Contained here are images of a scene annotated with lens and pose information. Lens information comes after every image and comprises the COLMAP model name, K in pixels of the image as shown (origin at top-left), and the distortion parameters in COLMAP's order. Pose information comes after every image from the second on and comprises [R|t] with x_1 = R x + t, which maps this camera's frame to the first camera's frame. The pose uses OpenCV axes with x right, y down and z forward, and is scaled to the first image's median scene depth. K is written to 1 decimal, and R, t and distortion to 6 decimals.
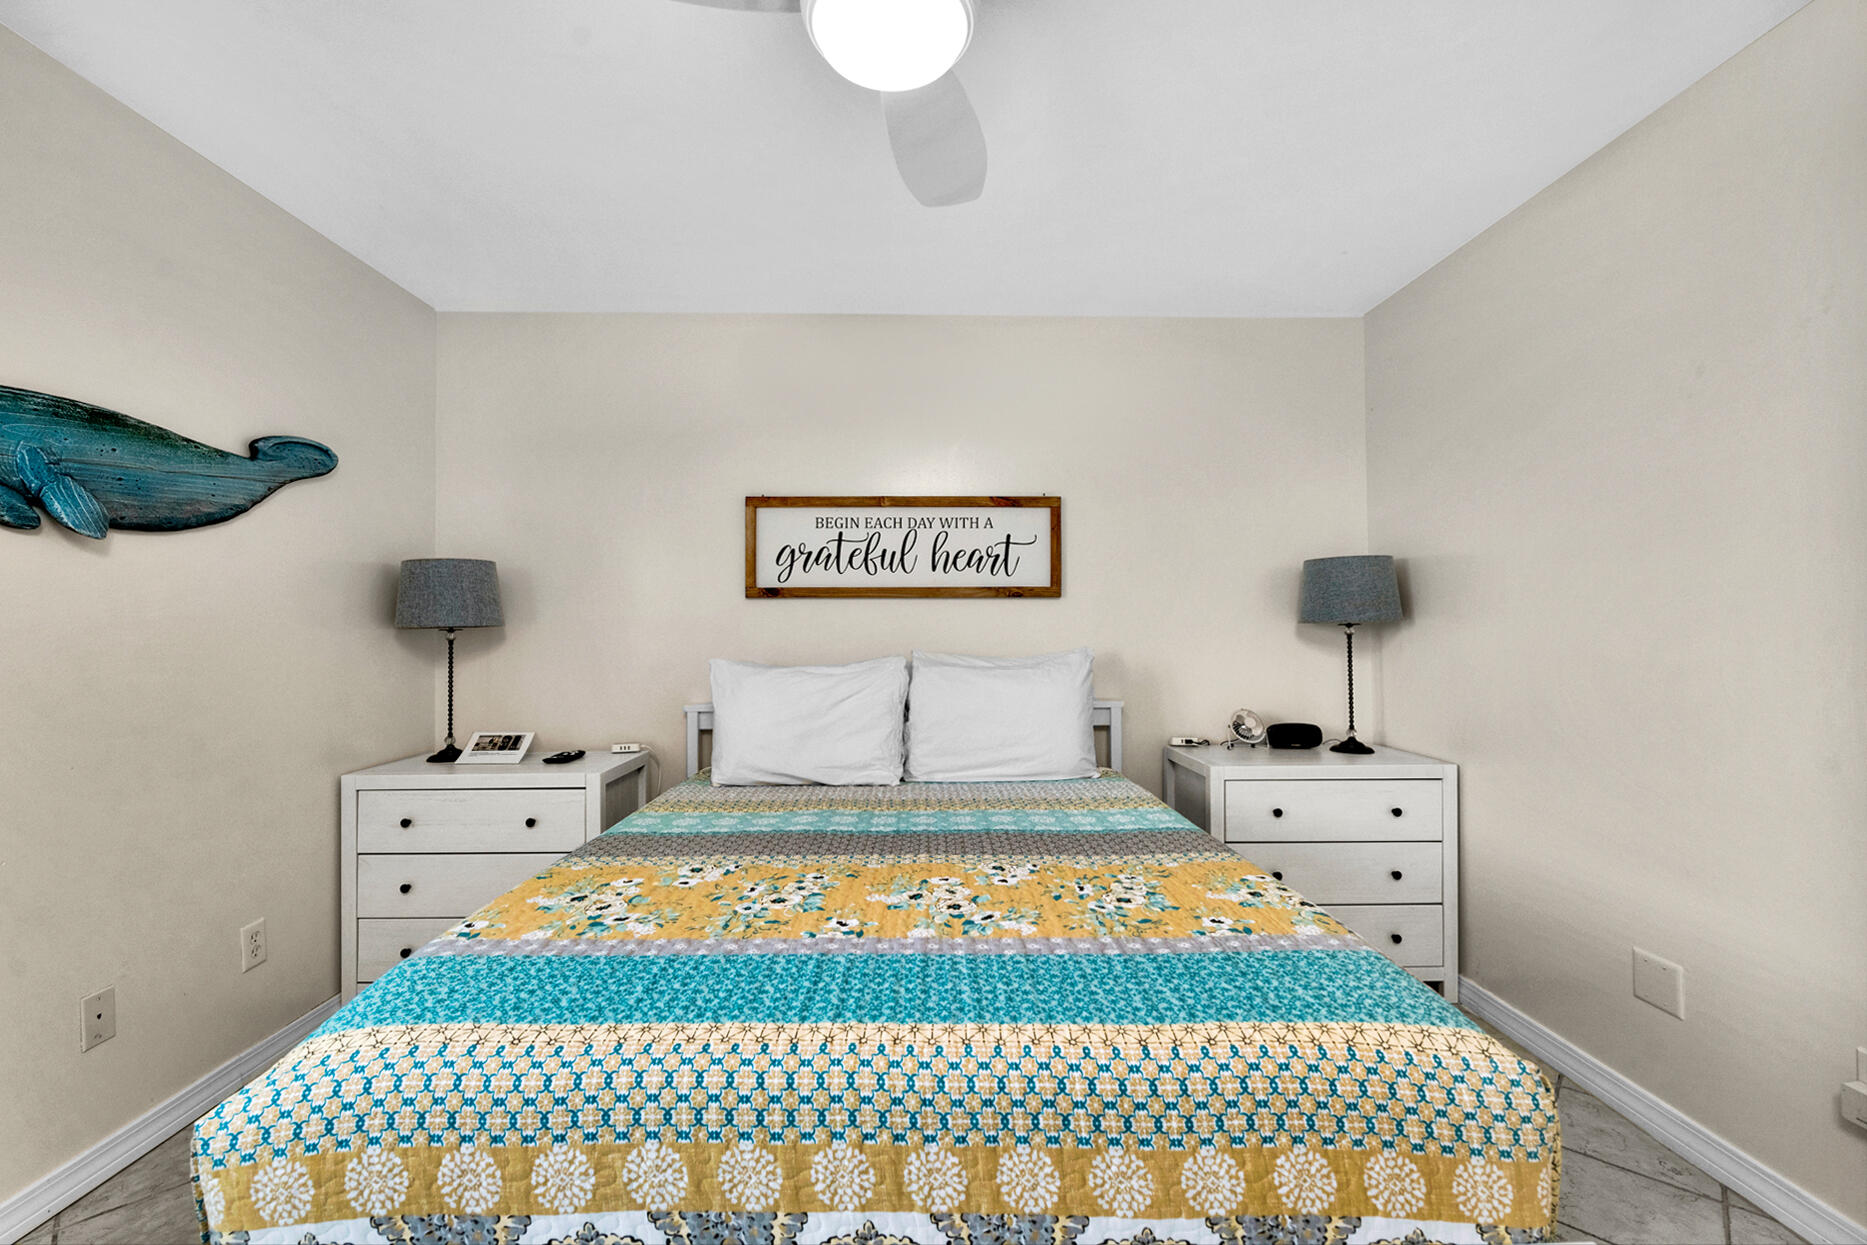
lens RADIAL K [[787.1, 0, 889.0], [0, 787.1, 616.6], [0, 0, 1]] dist [0.017733, -0.012089]
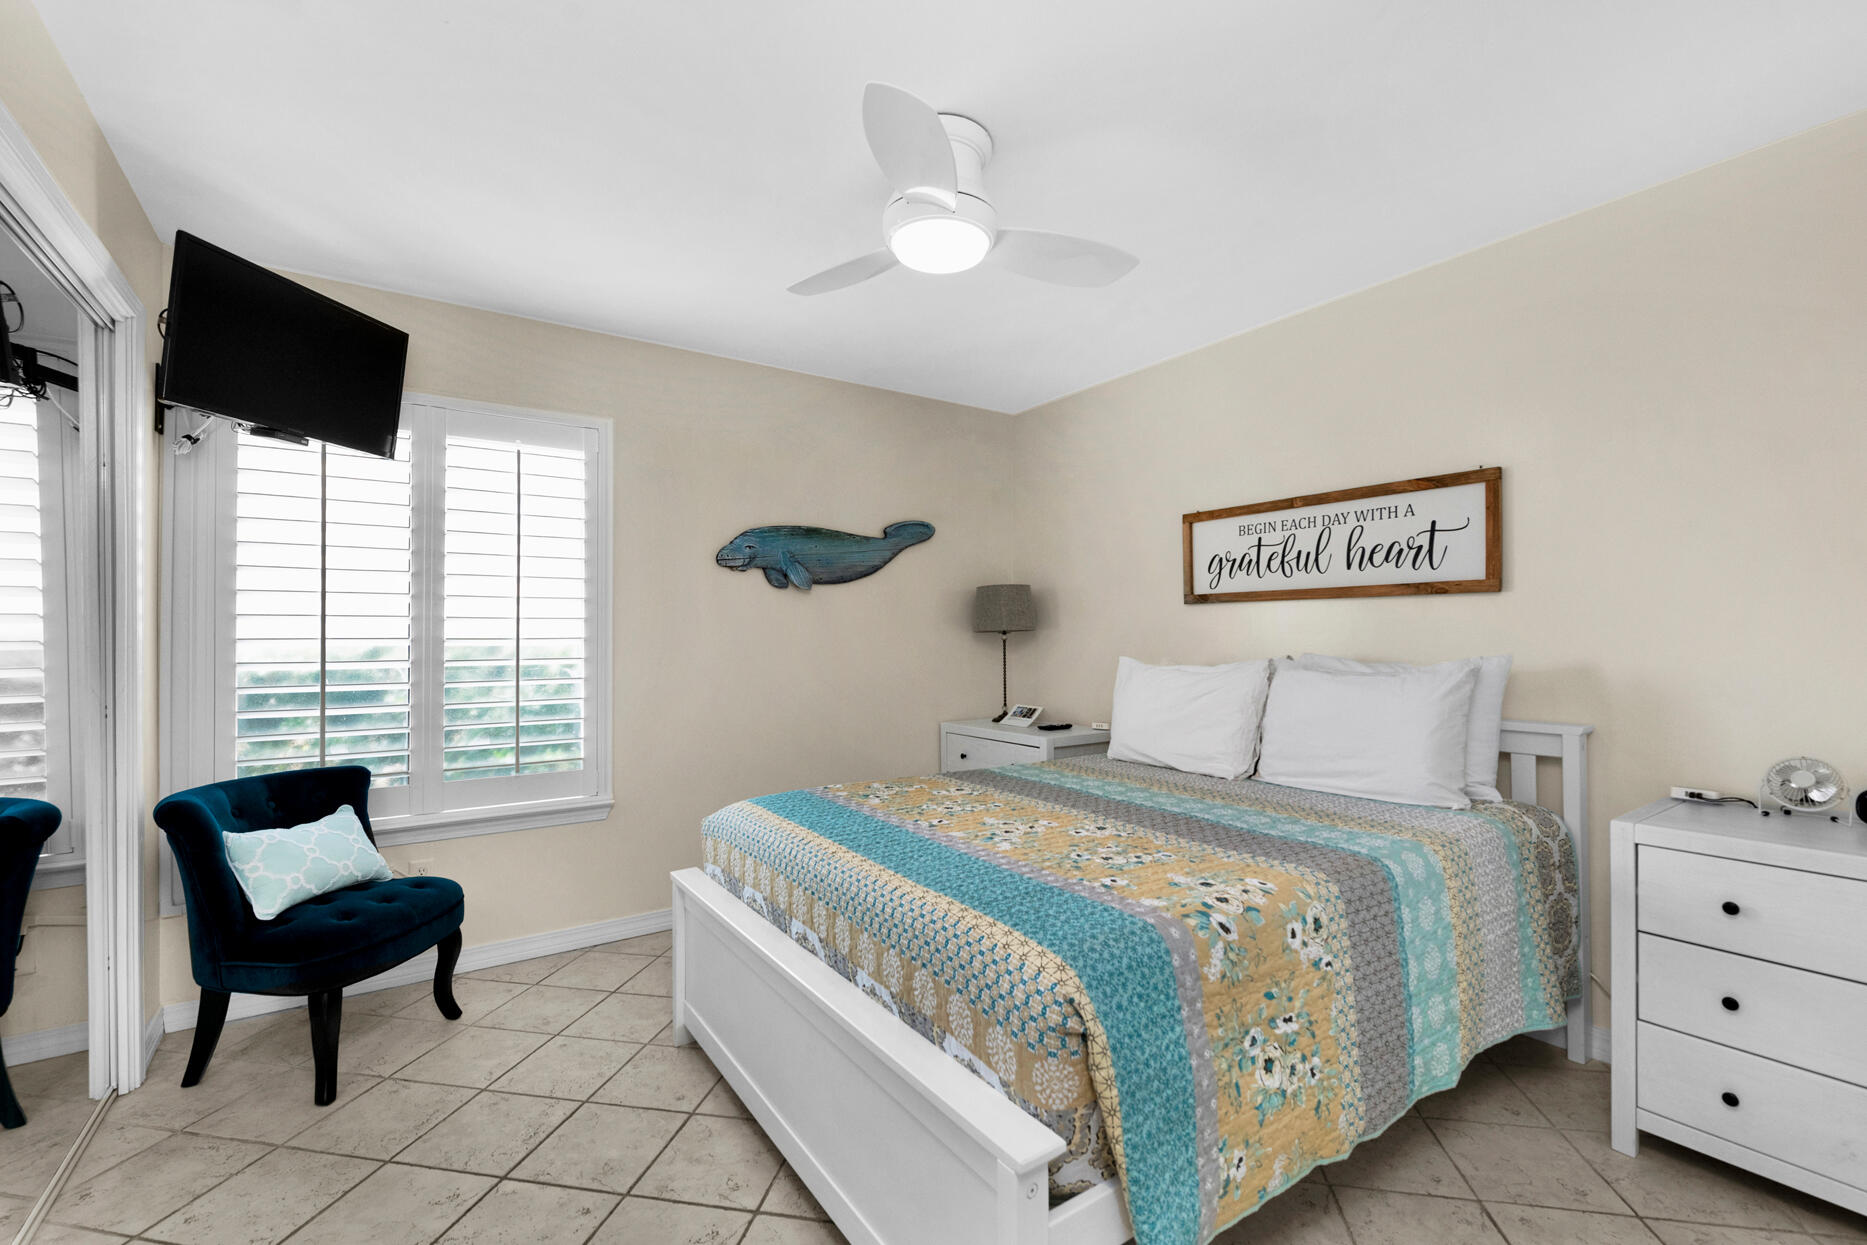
lens RADIAL K [[787.1, 0, 889.0], [0, 787.1, 616.6], [0, 0, 1]] dist [0.017733, -0.012089]
pose [[0.529154, -0.017964, -0.848336, 0.564958], [0.015109, 0.999817, -0.011747, 0.000768], [0.848391, -0.006602, 0.529328, 0.043476]]
